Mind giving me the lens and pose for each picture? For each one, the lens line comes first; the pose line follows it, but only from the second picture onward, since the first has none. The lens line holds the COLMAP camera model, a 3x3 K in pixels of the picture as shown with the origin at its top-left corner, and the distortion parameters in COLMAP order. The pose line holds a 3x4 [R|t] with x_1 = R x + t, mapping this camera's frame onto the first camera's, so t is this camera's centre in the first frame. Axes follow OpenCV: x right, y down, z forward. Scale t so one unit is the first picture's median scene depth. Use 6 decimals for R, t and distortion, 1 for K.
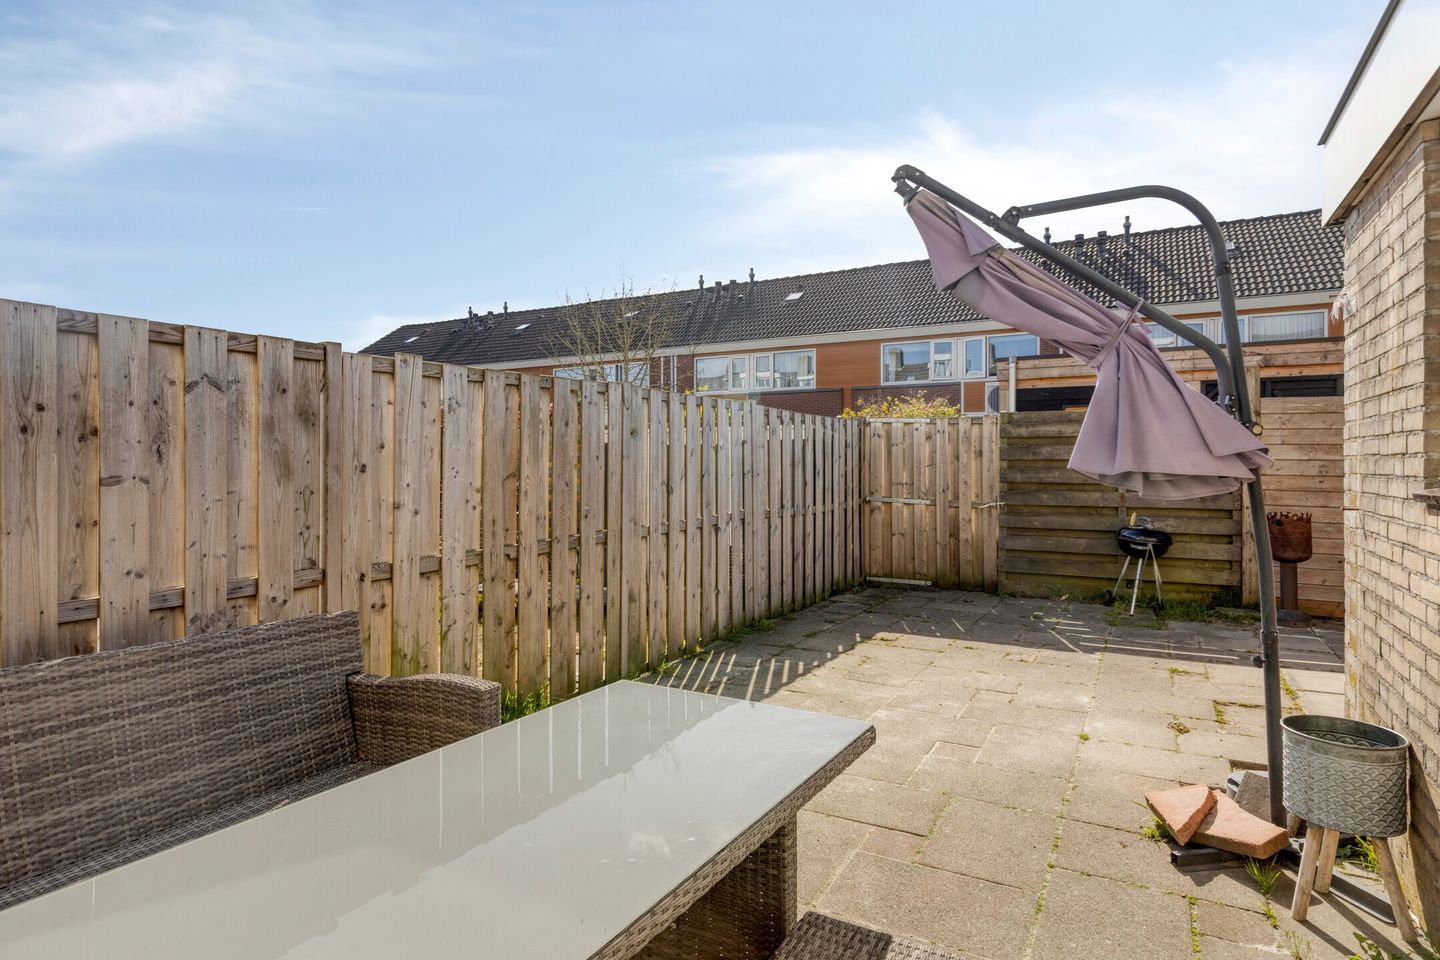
lens RADIAL K [[796.1, 0, 725.2], [0, 796.1, 460.1], [0, 0, 1]] dist [0.007863, 0.002577]
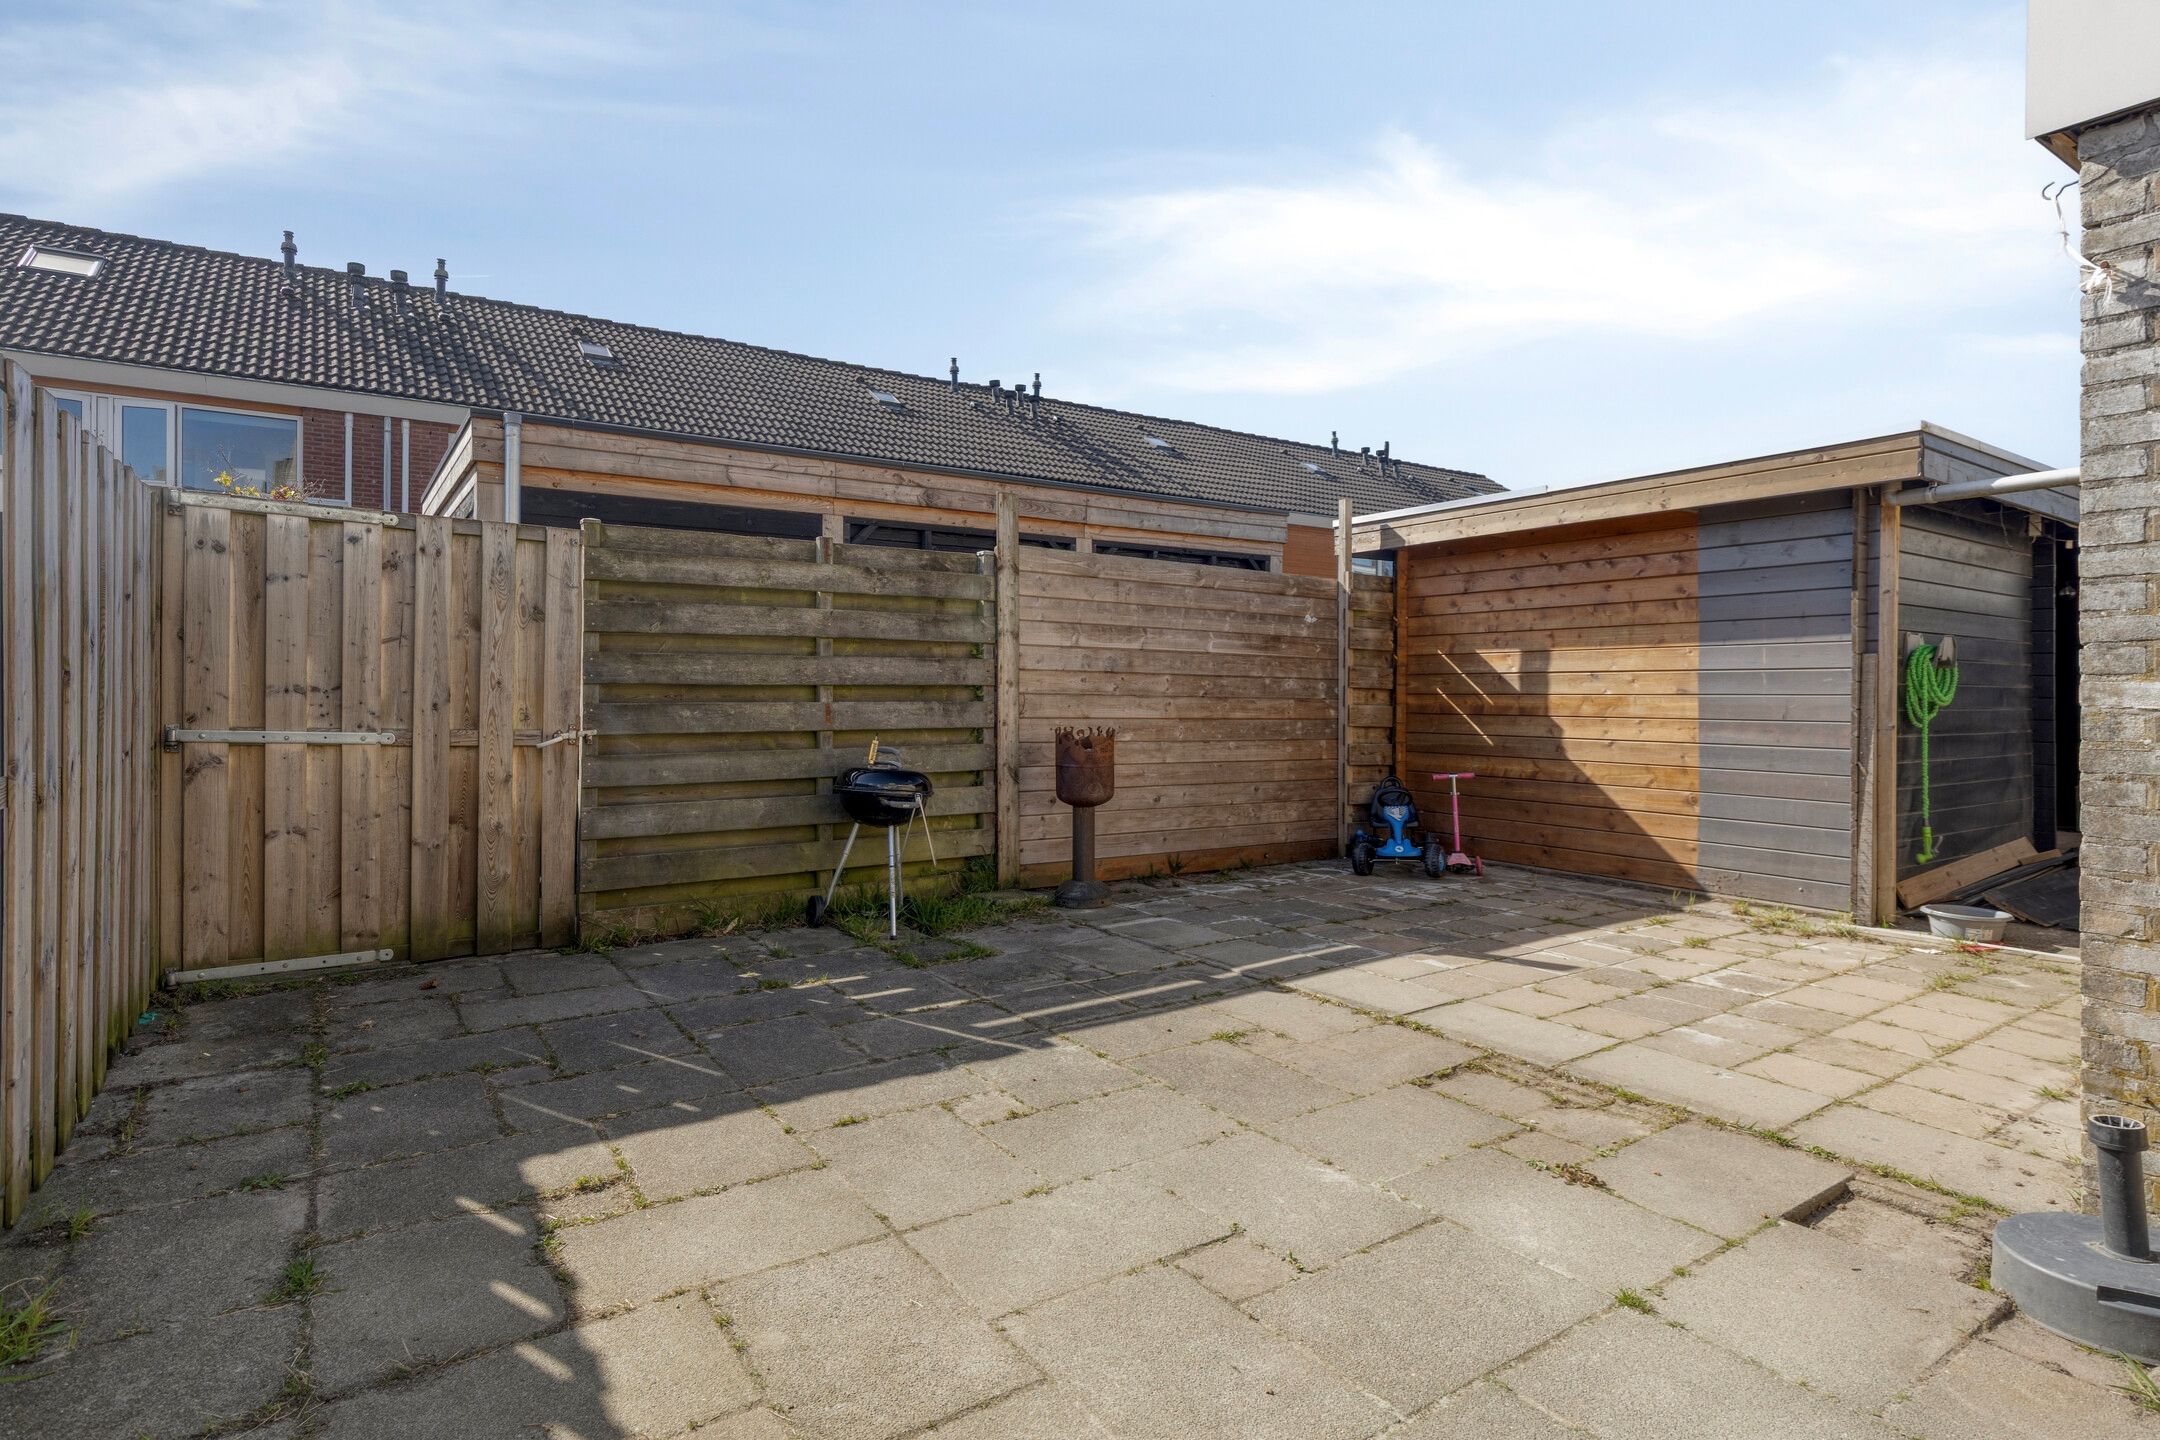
lens RADIAL K [[1129.2, 0, 1099.9], [0, 1129.2, 684.1], [0, 0, 1]] dist [-0.001665, -0.000401]
pose [[0.450163, 0.005875, 0.892927, -0.070703], [-0.007040, 0.999971, -0.003030, 0.028001], [-0.892919, -0.004922, 0.450191, 0.483206]]
